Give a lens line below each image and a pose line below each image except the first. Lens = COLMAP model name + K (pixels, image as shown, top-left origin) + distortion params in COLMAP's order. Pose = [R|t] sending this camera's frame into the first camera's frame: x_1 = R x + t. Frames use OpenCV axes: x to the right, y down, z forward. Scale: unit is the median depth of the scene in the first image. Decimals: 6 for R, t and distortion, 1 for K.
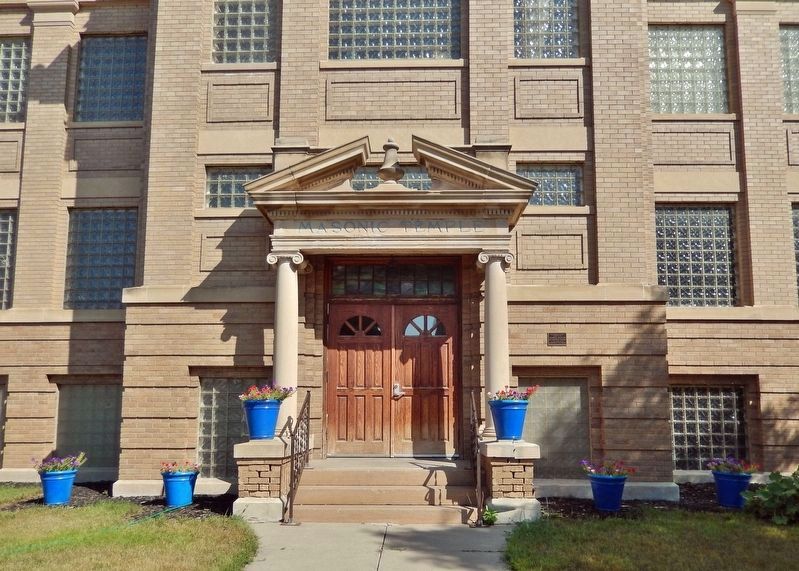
lens RADIAL K [[673.4, 0, 402.1], [0, 673.4, 320.3], [0, 0, 1]] dist [-0.004673, -0.004731]
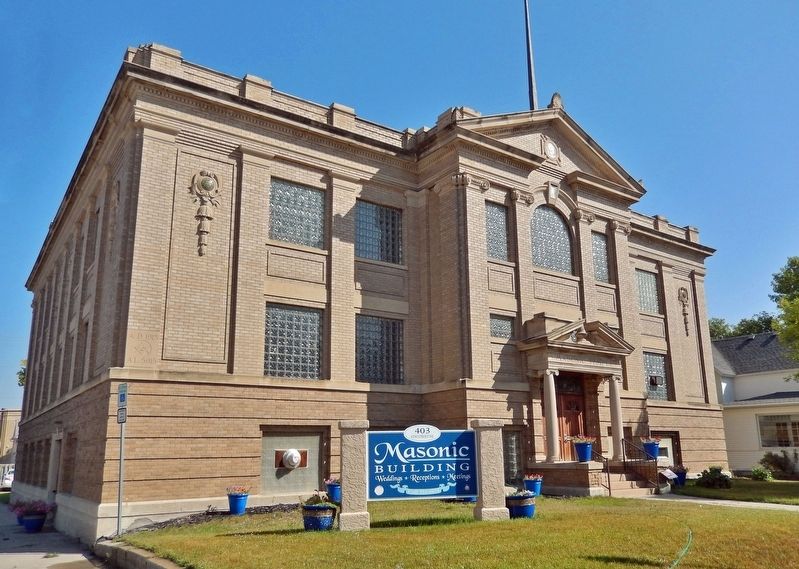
lens RADIAL K [[637.9, 0, 400.6], [0, 637.9, 307.8], [0, 0, 1]] dist [-0.001888, -0.000561]
pose [[0.791509, 0.121820, 0.598893, -1.594060], [-0.068873, 0.991470, -0.110649, -0.037075], [-0.607264, 0.046333, 0.793148, -0.244788]]
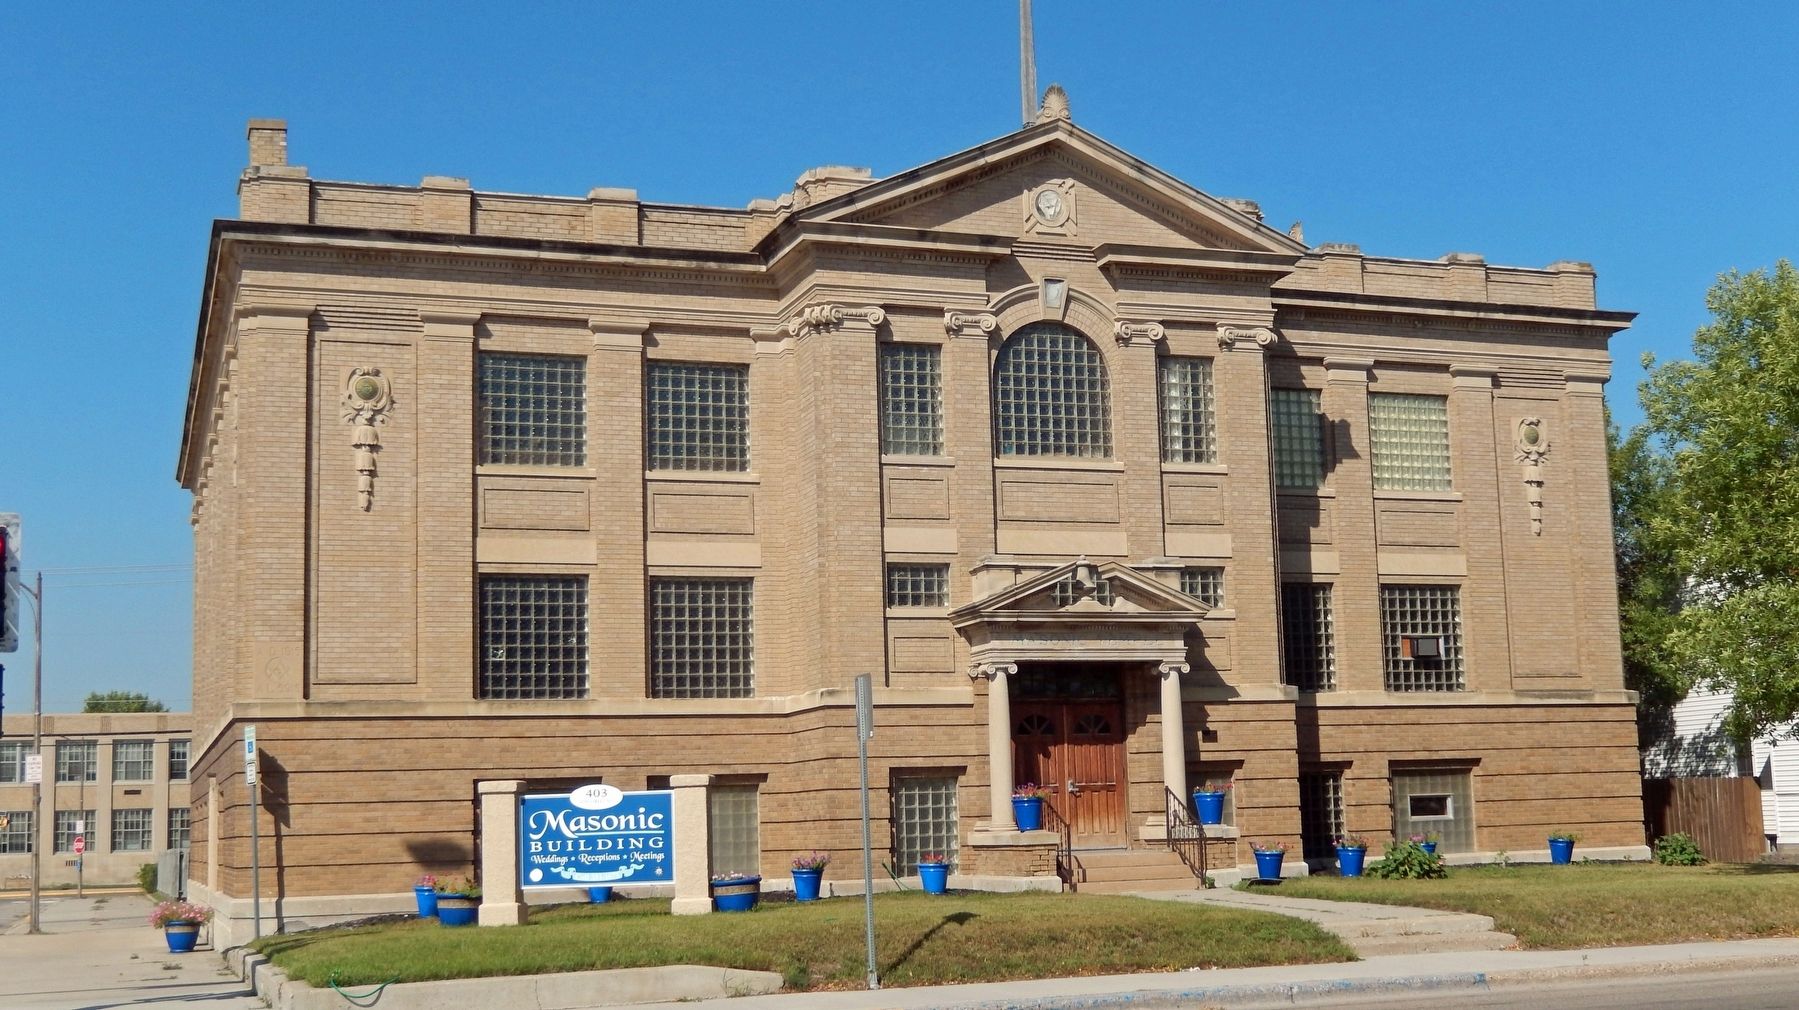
lens RADIAL K [[2203.7, 0, 899.5], [0, 2203.7, 505.0], [0, 0, 1]] dist [-0.040556, -0.020979]
pose [[0.927287, 0.022253, 0.373690, -1.549005], [-0.019832, 0.999750, -0.010323, -0.294072], [-0.373826, 0.002162, 0.927496, -2.099425]]
